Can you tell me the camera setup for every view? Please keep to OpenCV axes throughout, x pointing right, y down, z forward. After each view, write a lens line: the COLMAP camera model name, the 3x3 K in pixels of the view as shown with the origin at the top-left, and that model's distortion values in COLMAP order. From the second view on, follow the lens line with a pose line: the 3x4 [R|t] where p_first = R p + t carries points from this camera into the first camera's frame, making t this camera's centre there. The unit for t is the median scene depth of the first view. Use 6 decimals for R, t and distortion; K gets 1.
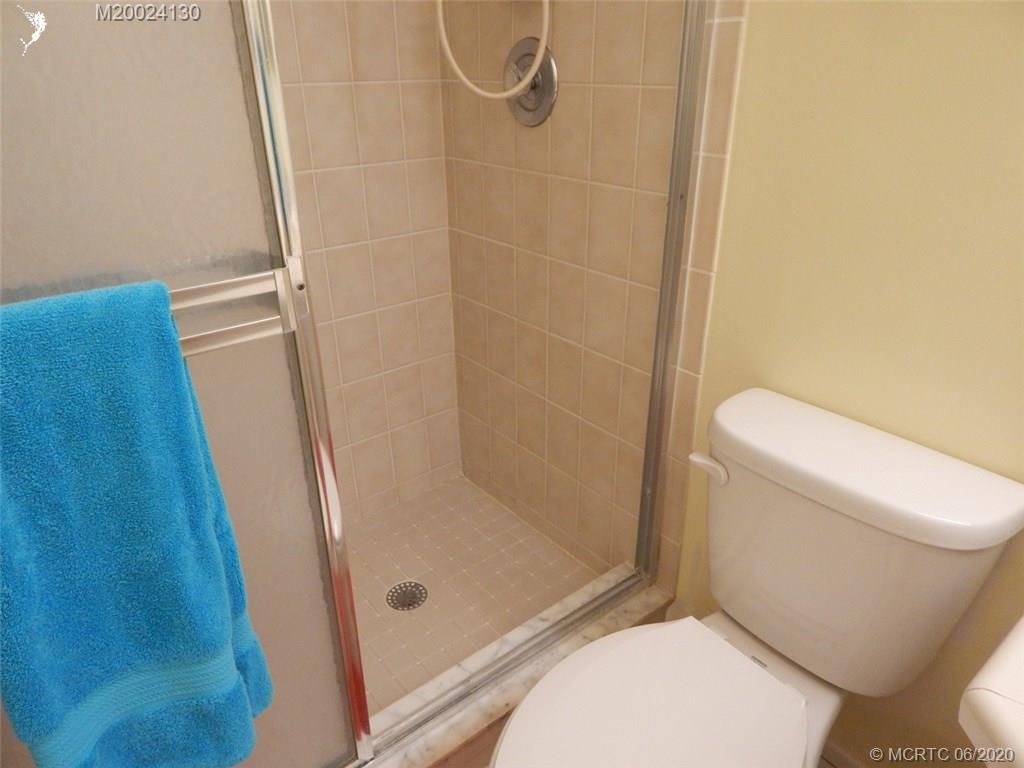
lens RADIAL K [[687.9, 0, 498.3], [0, 687.9, 399.1], [0, 0, 1]] dist [0.025754, -0.015373]
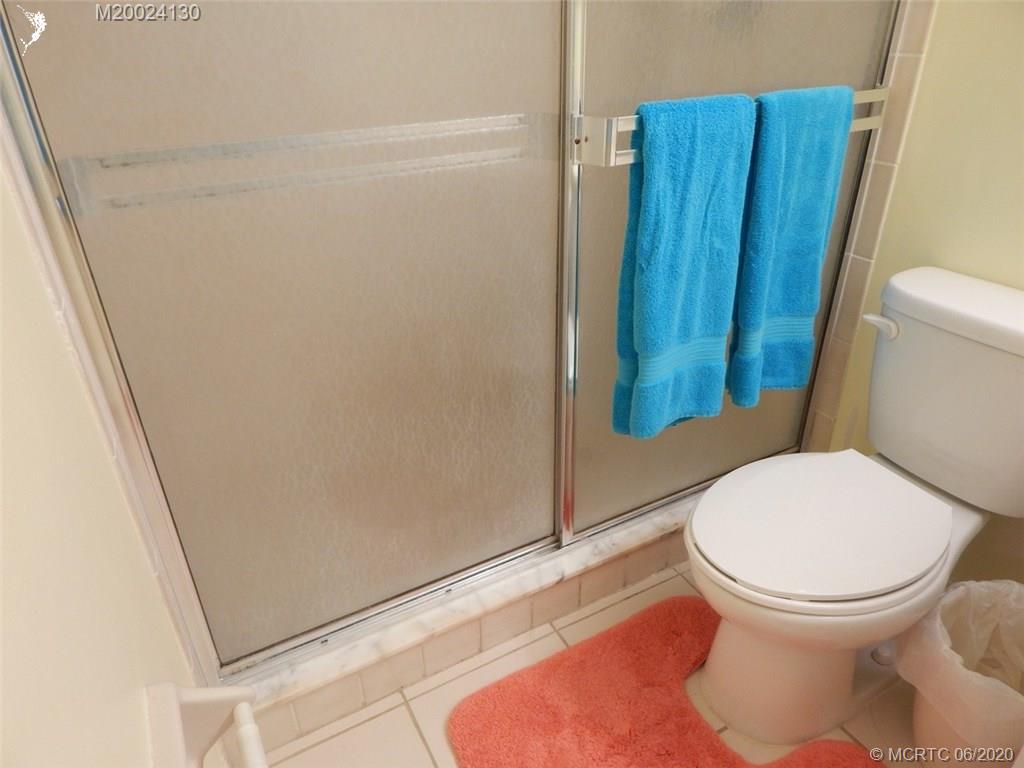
lens RADIAL K [[687.9, 0, 503.9], [0, 687.9, 391.2], [0, 0, 1]] dist [0.025754, -0.015373]
pose [[0.987137, 0.073667, -0.141896, -0.125710], [-0.065890, 0.996096, 0.058752, 0.151847], [0.145670, -0.048647, 0.988137, -0.220149]]
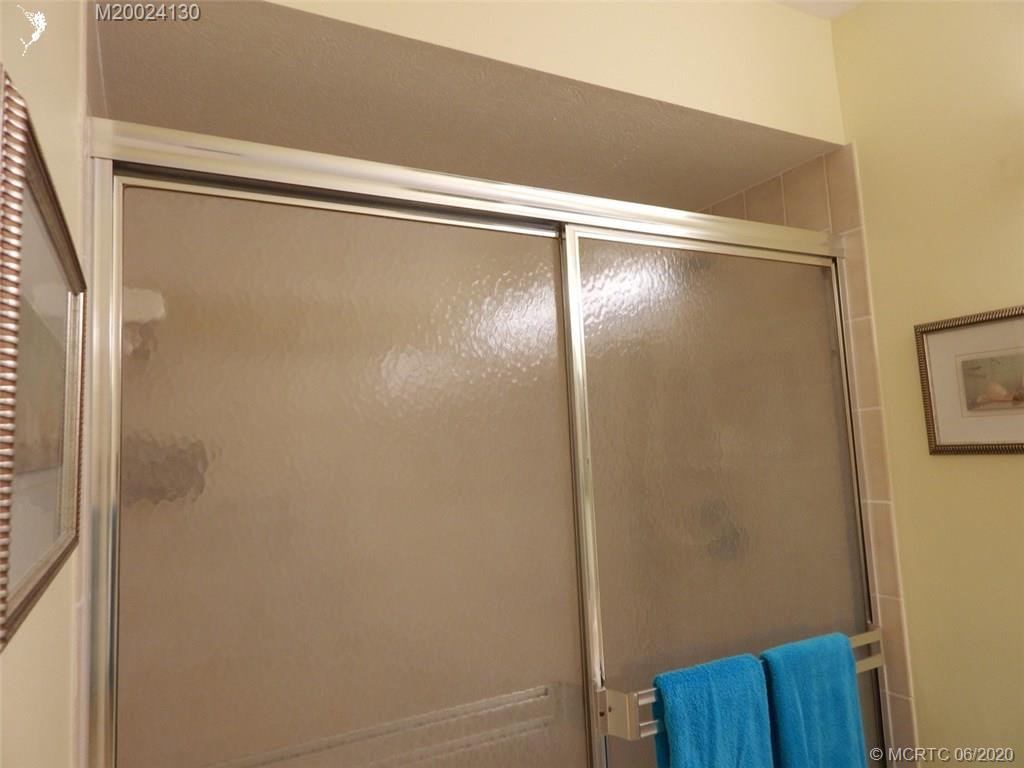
lens RADIAL K [[687.9, 0, 504.9], [0, 687.9, 377.1], [0, 0, 1]] dist [0.025754, -0.015373]
pose [[0.984382, -0.041793, -0.171013, -0.131182], [-0.051809, 0.859618, -0.508304, -0.014366], [0.168249, 0.509225, 0.844027, -0.354257]]
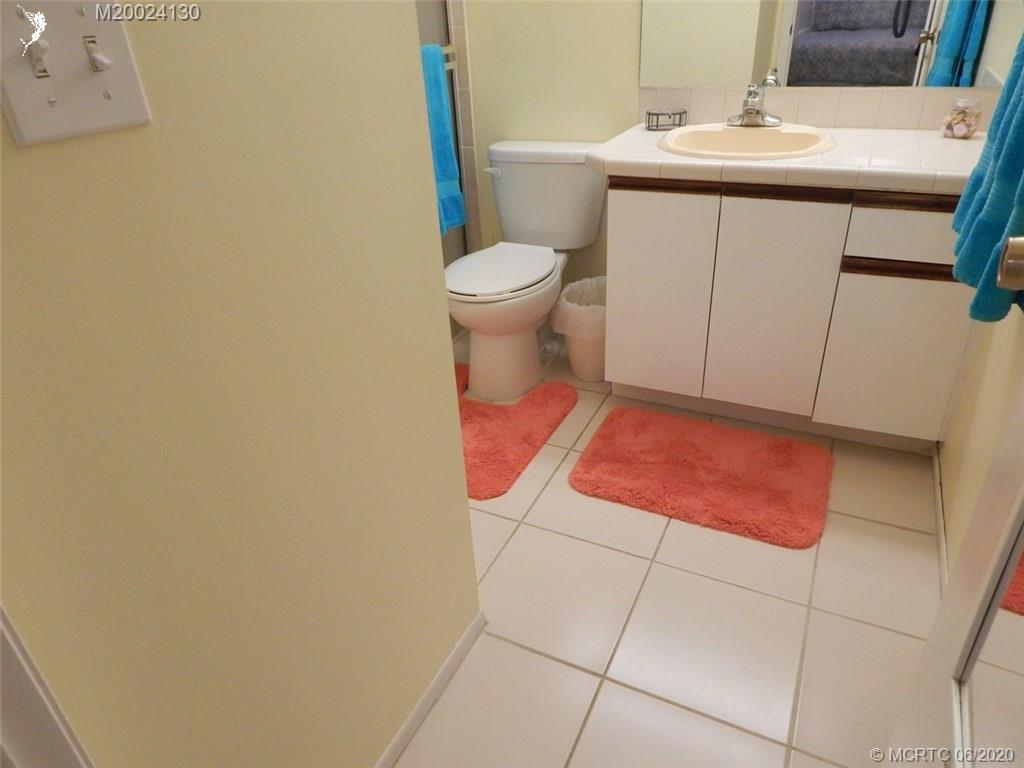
lens RADIAL K [[687.9, 0, 501.1], [0, 687.9, 385.4], [0, 0, 1]] dist [0.025754, -0.015373]
pose [[0.901555, -0.241223, 0.359180, -0.501395], [0.225546, 0.970462, 0.085630, 0.468998], [-0.369227, 0.003812, 0.929331, -0.840215]]
